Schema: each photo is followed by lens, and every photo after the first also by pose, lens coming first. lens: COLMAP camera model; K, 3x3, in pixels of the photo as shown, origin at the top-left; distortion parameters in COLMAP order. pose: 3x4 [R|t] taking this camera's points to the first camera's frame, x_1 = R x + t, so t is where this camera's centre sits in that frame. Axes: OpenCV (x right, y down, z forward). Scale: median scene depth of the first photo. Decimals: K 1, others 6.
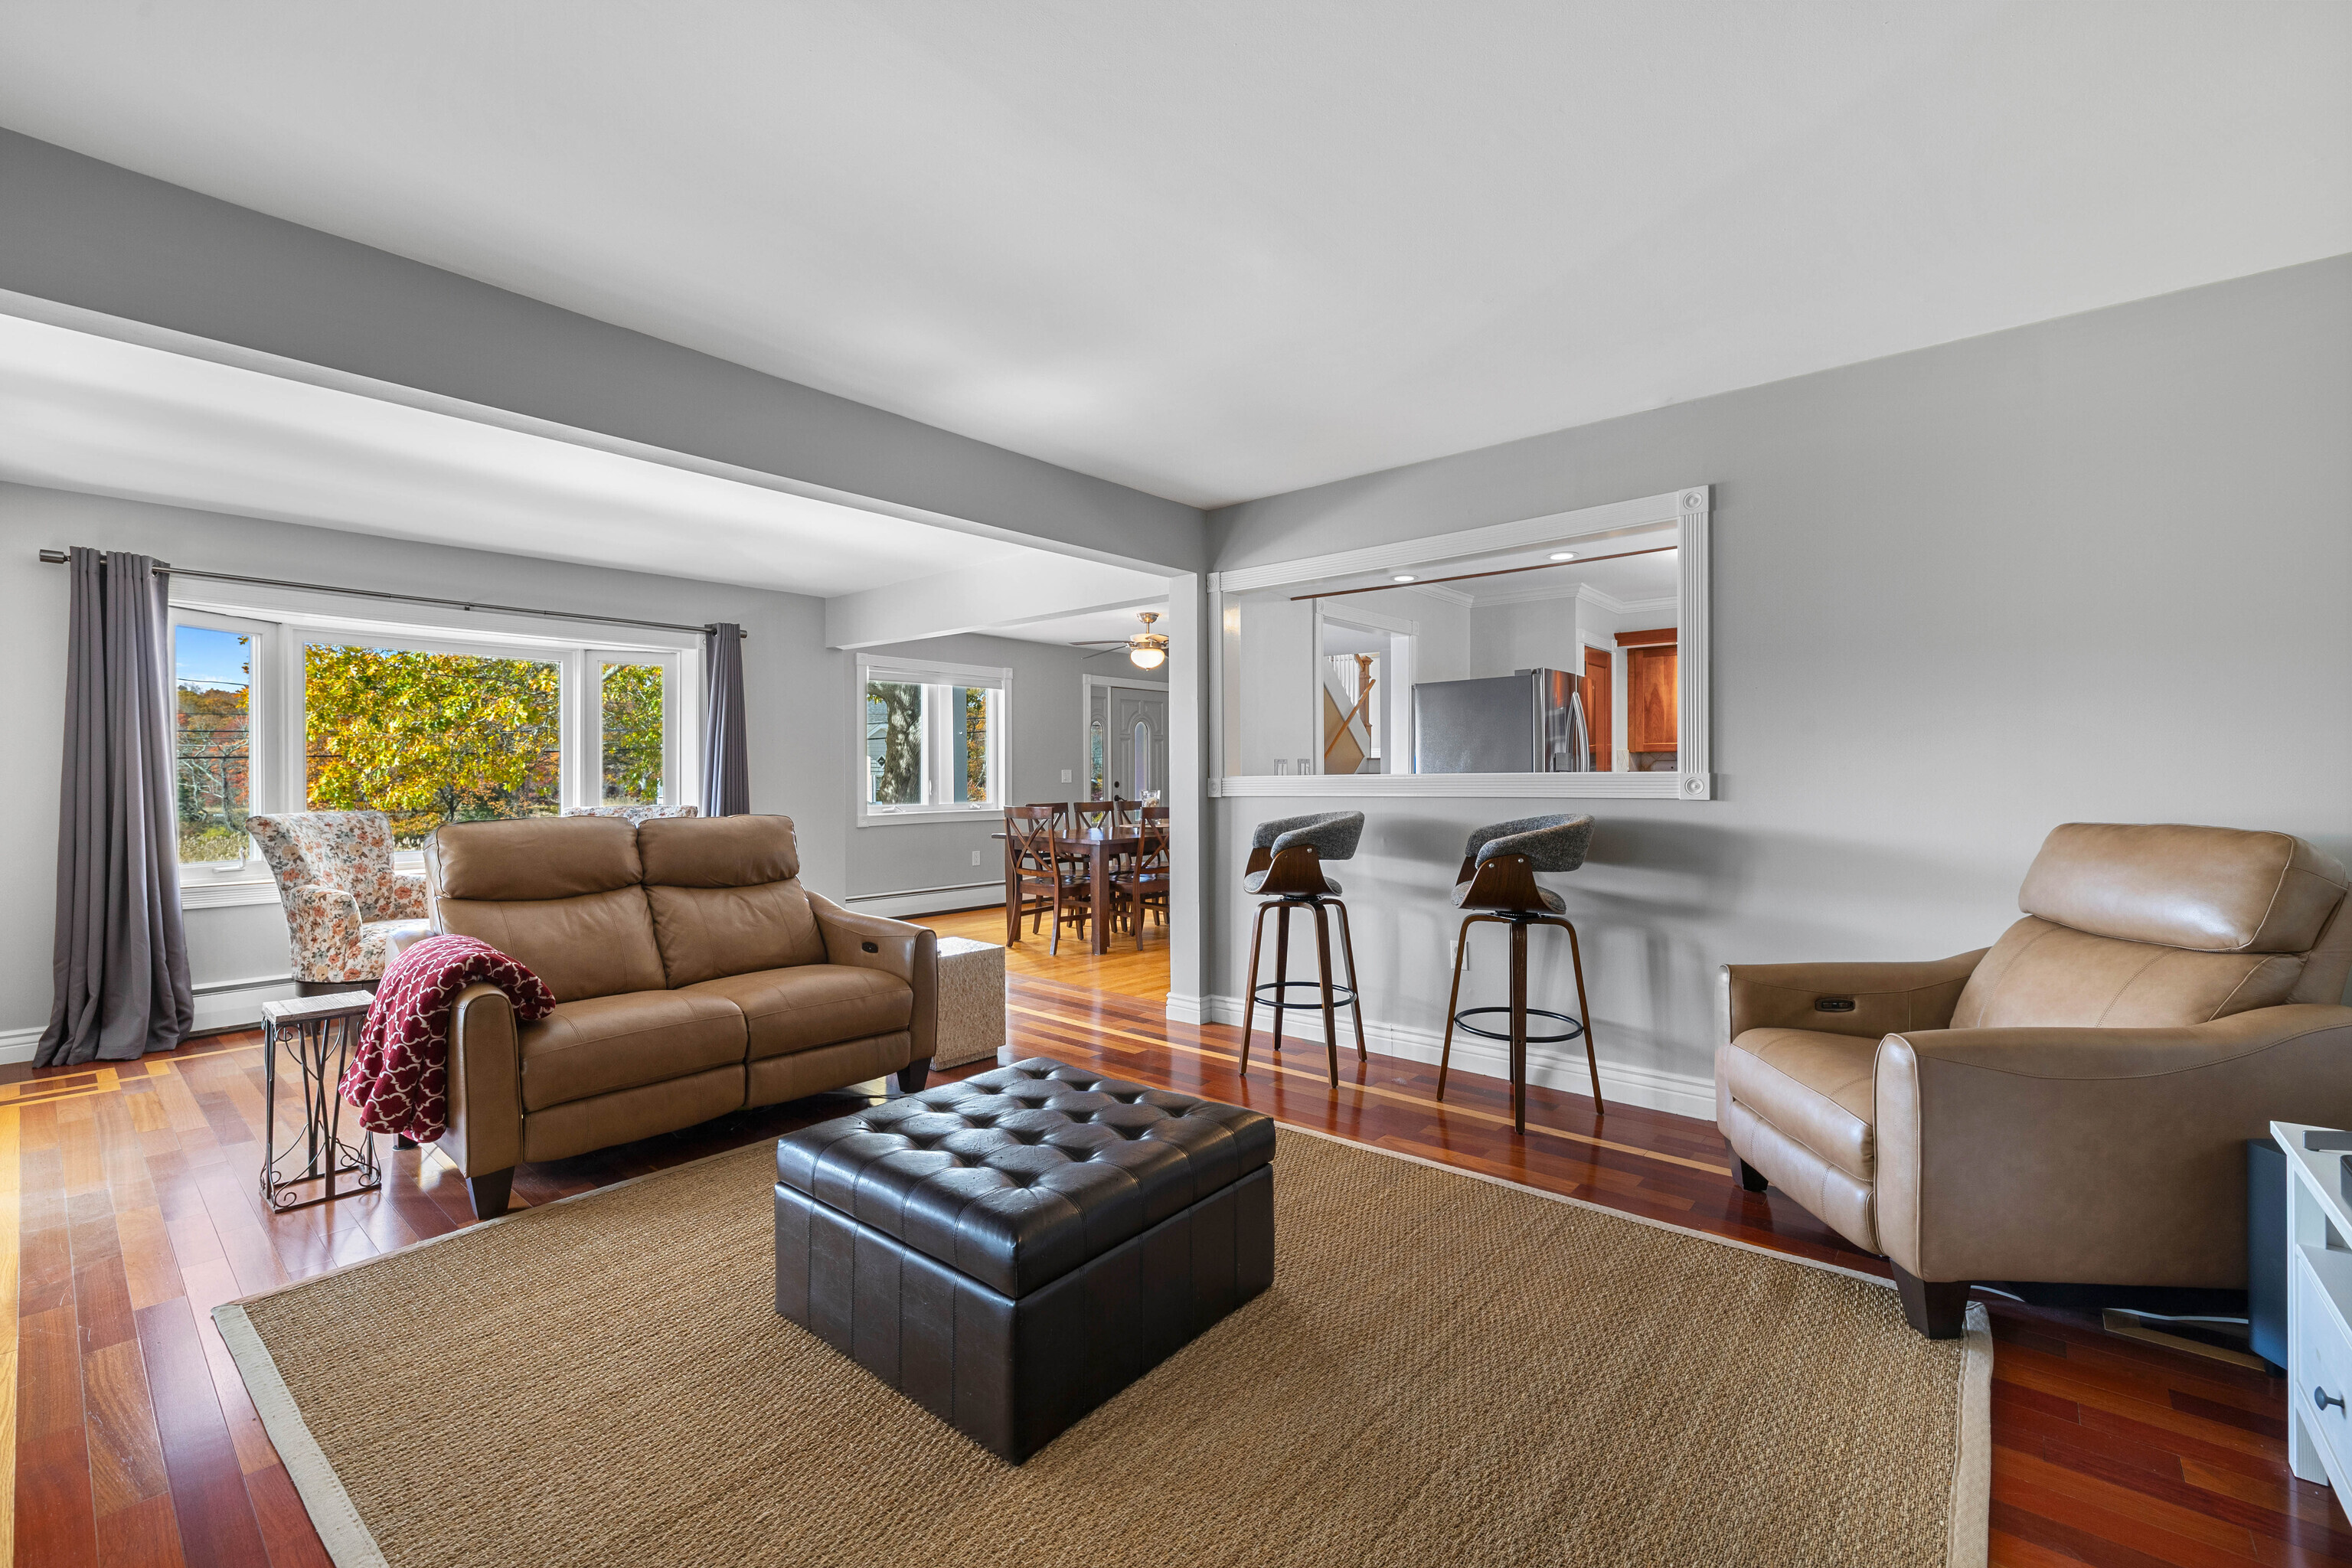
lens RADIAL K [[996.8, 0, 1168.6], [0, 996.8, 773.1], [0, 0, 1]] dist [-0.003057, -0.000014]
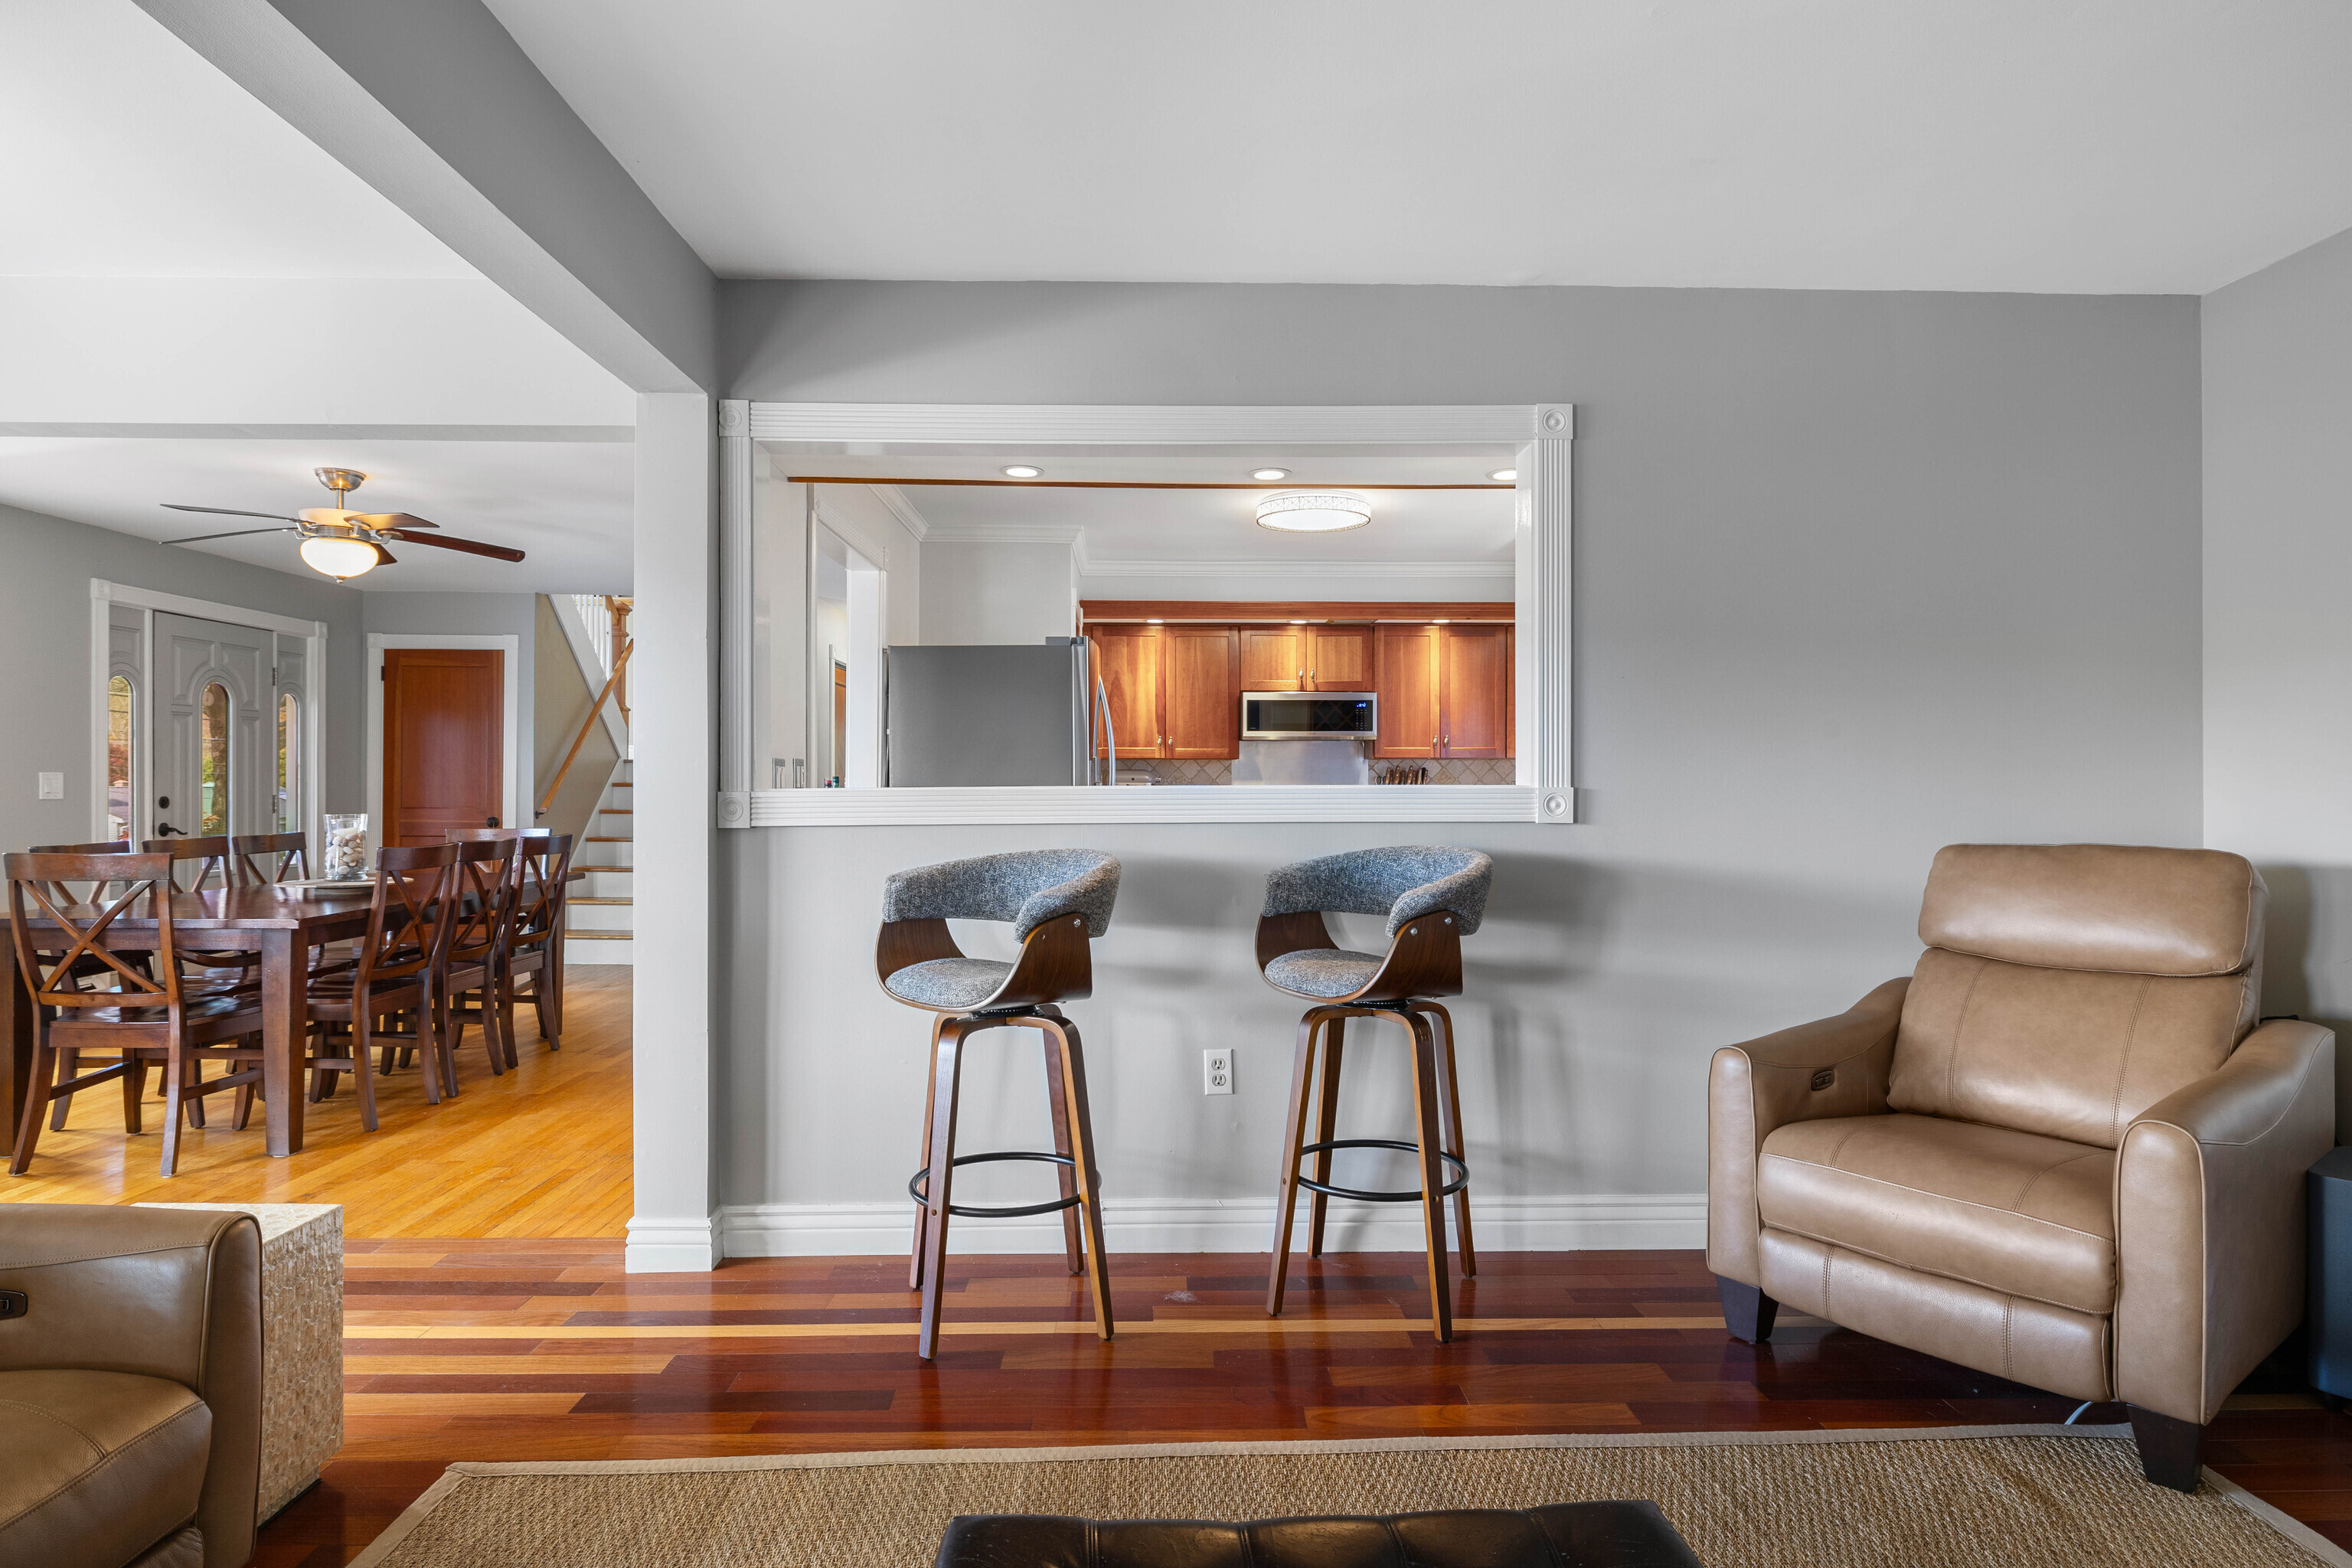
lens RADIAL K [[1304.2, 0, 1186.7], [0, 1304.2, 786.0], [0, 0, 1]] dist [-0.003274, 0.000758]
pose [[0.741328, 0.005311, 0.671122, -0.305664], [-0.005730, 0.999982, -0.001585, 0.002111], [-0.671118, -0.002670, 0.741346, 0.428621]]
